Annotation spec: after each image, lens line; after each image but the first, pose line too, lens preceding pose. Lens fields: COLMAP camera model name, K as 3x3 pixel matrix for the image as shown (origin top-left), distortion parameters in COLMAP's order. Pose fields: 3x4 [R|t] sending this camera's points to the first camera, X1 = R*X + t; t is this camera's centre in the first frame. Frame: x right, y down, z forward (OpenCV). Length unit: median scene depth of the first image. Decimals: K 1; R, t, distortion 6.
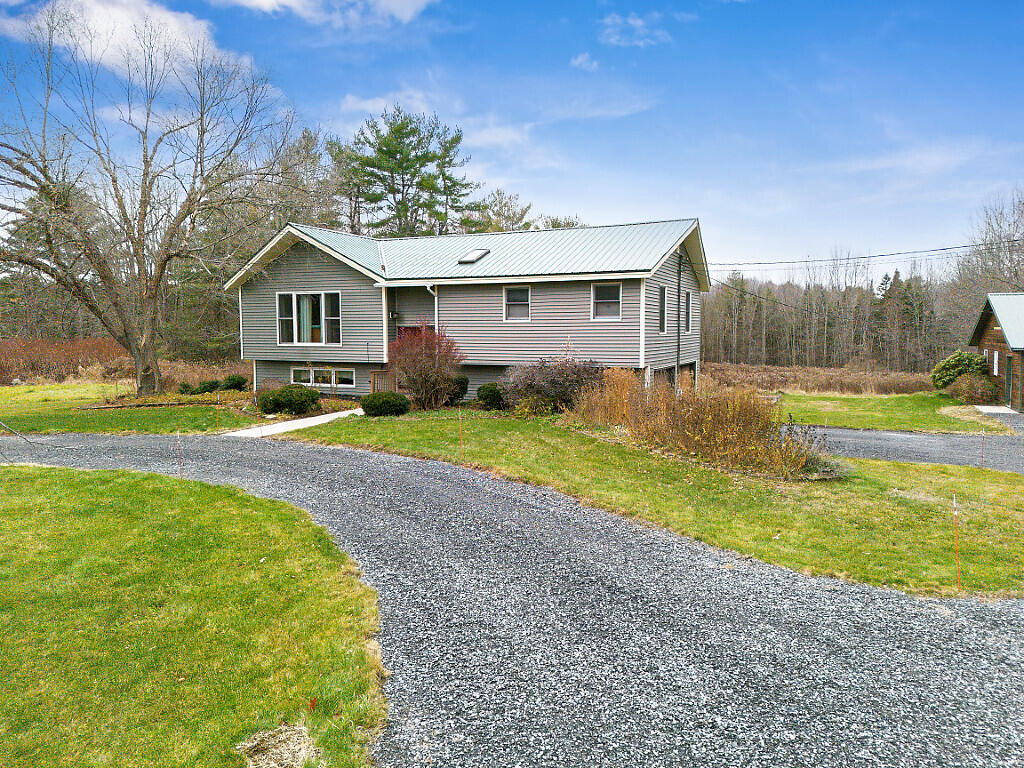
lens RADIAL K [[726.1, 0, 512.6], [0, 726.1, 370.9], [0, 0, 1]] dist [0.082159, -0.066925]
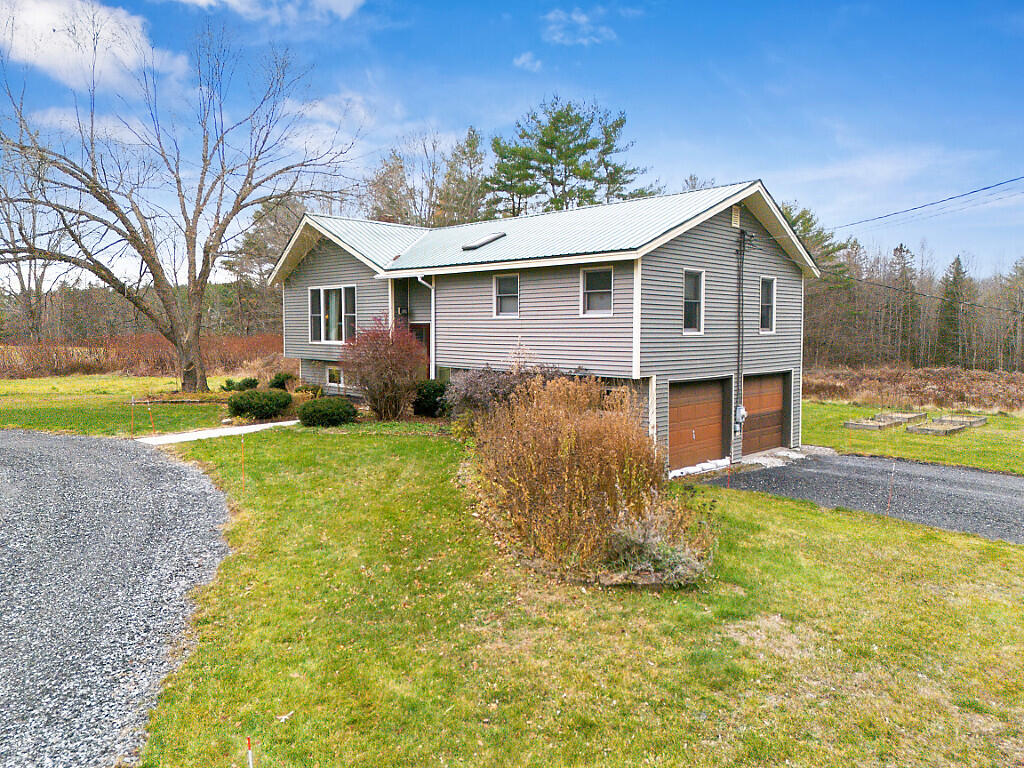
lens RADIAL K [[726.1, 0, 502.3], [0, 726.1, 360.3], [0, 0, 1]] dist [0.082159, -0.066925]
pose [[0.939223, 0.019177, -0.342772, 0.249211], [-0.023696, 0.999679, -0.009001, -0.010584], [0.342490, 0.016577, 0.939375, 0.200871]]
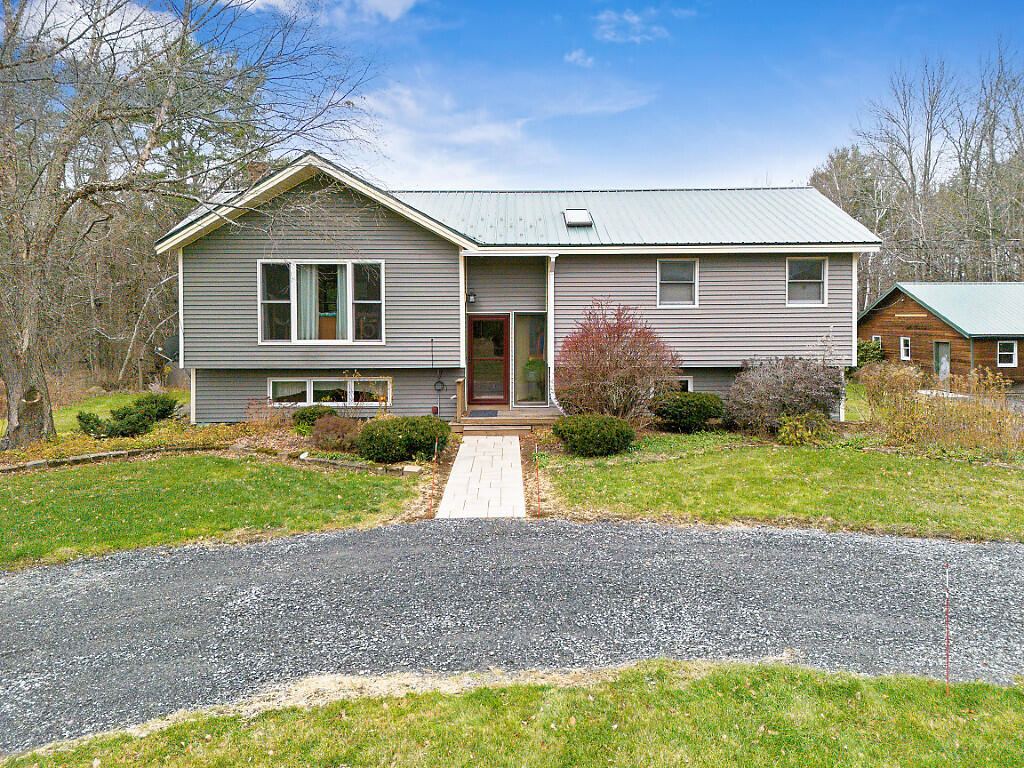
lens RADIAL K [[726.1, 0, 506.1], [0, 726.1, 326.3], [0, 0, 1]] dist [0.082159, -0.066925]
pose [[0.911845, -0.008065, 0.410456, -0.399227], [0.025859, 0.998950, -0.037818, -0.022032], [-0.409720, 0.045098, 0.911096, 0.350918]]
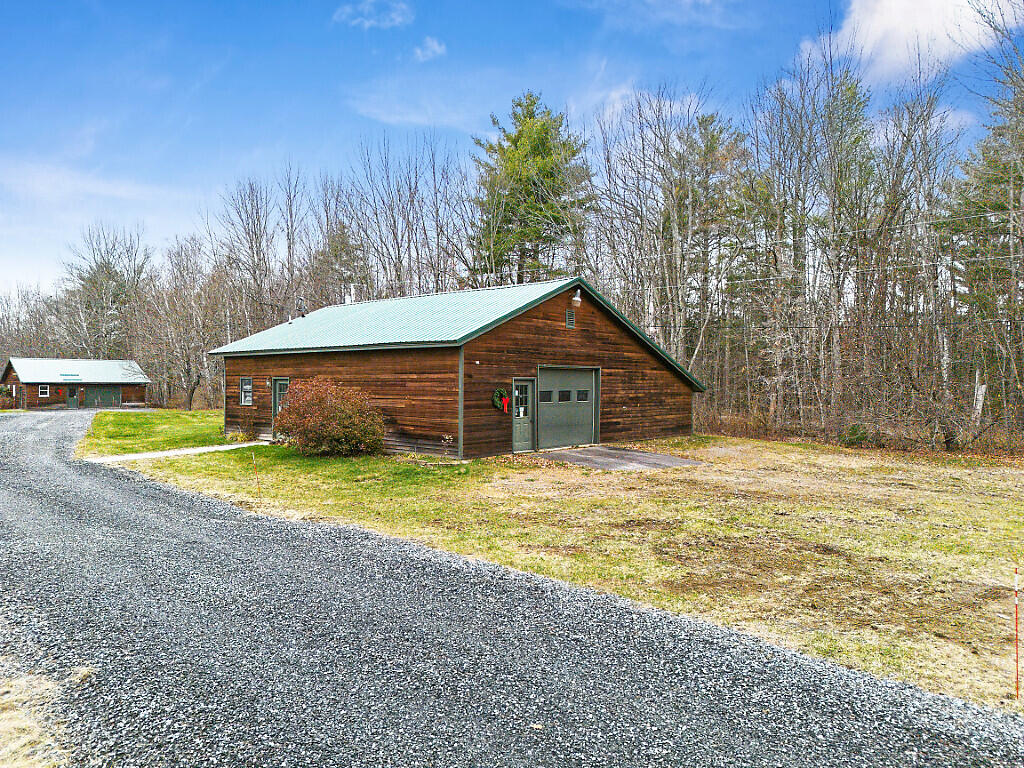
lens RADIAL K [[726.1, 0, 523.7], [0, 726.1, 377.6], [0, 0, 1]] dist [0.082159, -0.066925]
pose [[0.374839, 0.010642, 0.927029, -1.029412], [0.048780, 0.998323, -0.031185, 0.120342], [-0.925806, 0.056910, 0.373691, -1.522561]]
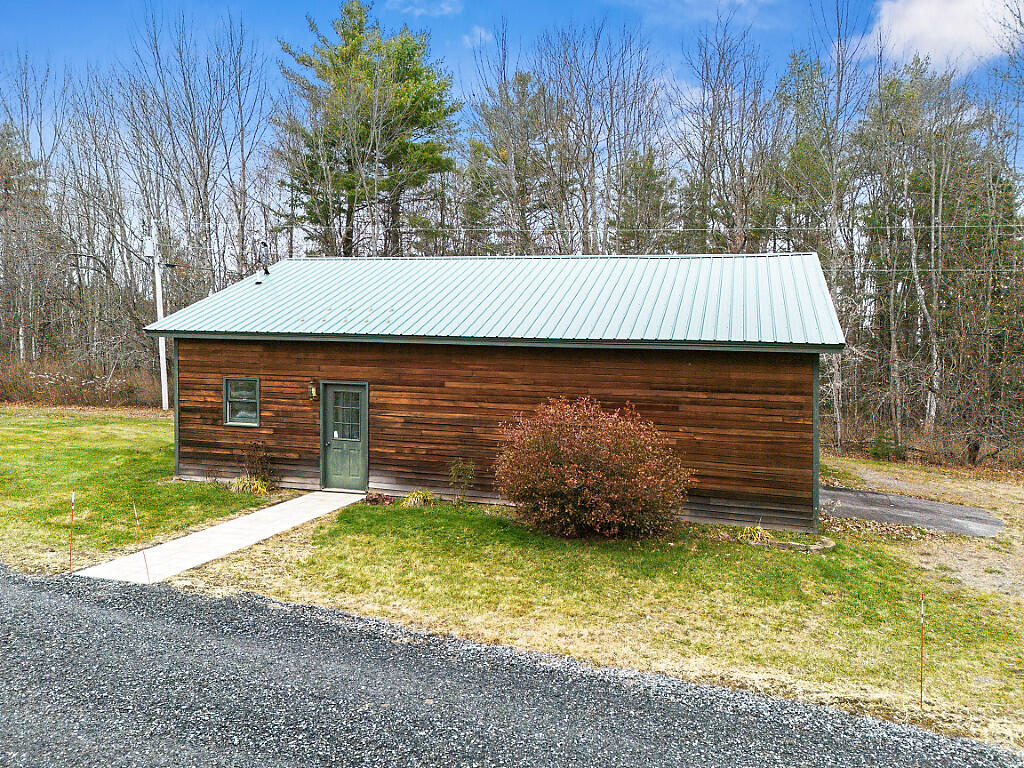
lens RADIAL K [[726.1, 0, 518.3], [0, 726.1, 385.6], [0, 0, 1]] dist [0.082159, -0.066925]
pose [[-0.051823, 0.016996, 0.998512, -0.828367], [0.013139, 0.999780, -0.016336, 0.088936], [-0.998570, 0.012273, -0.052035, -0.981771]]
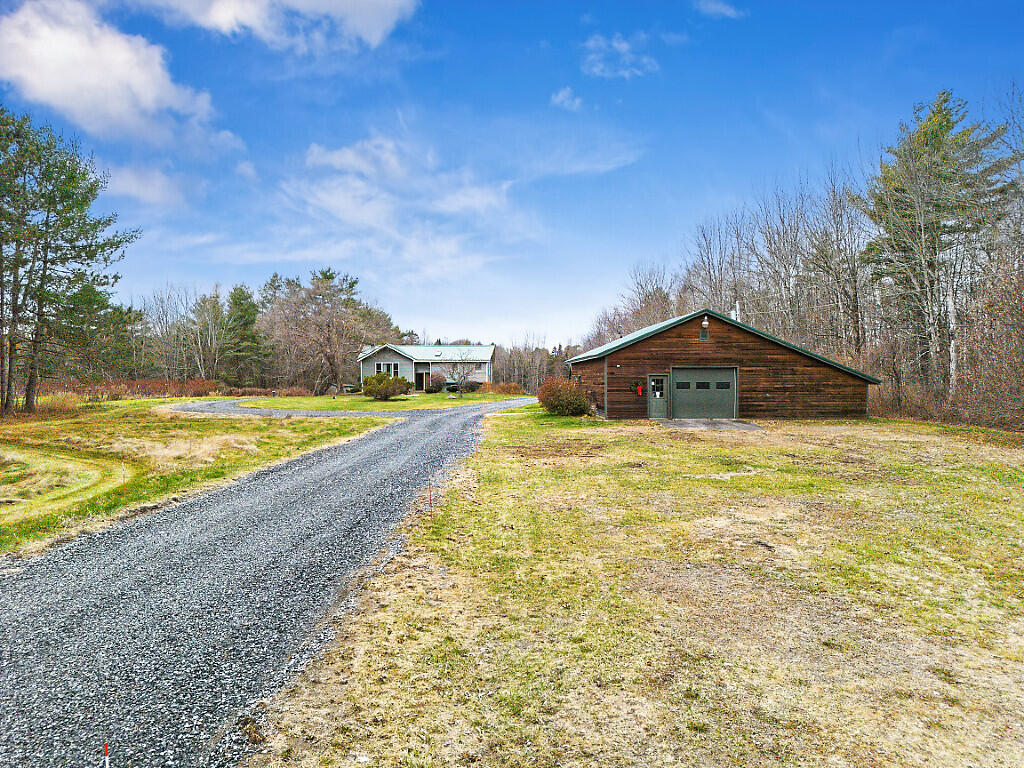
lens RADIAL K [[726.1, 0, 507.1], [0, 726.1, 390.5], [0, 0, 1]] dist [0.082159, -0.066925]
pose [[0.927285, -0.002386, 0.374349, -1.043300], [0.019495, 0.998931, -0.041922, 0.177121], [-0.373848, 0.046172, 0.926340, -2.373080]]
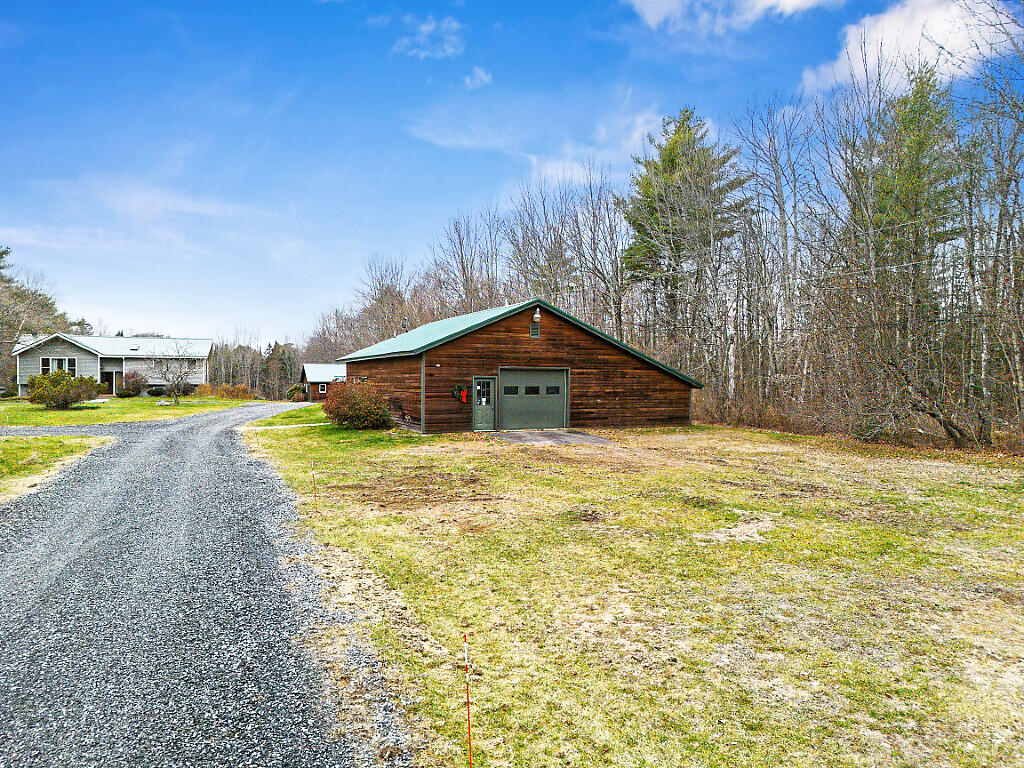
lens RADIAL K [[726.1, 0, 518.8], [0, 726.1, 383.4], [0, 0, 1]] dist [0.082159, -0.066925]
pose [[0.700817, 0.003531, 0.713332, -1.023760], [0.036430, 0.998506, -0.040734, 0.152821], [-0.712410, 0.054533, 0.699641, -2.028132]]
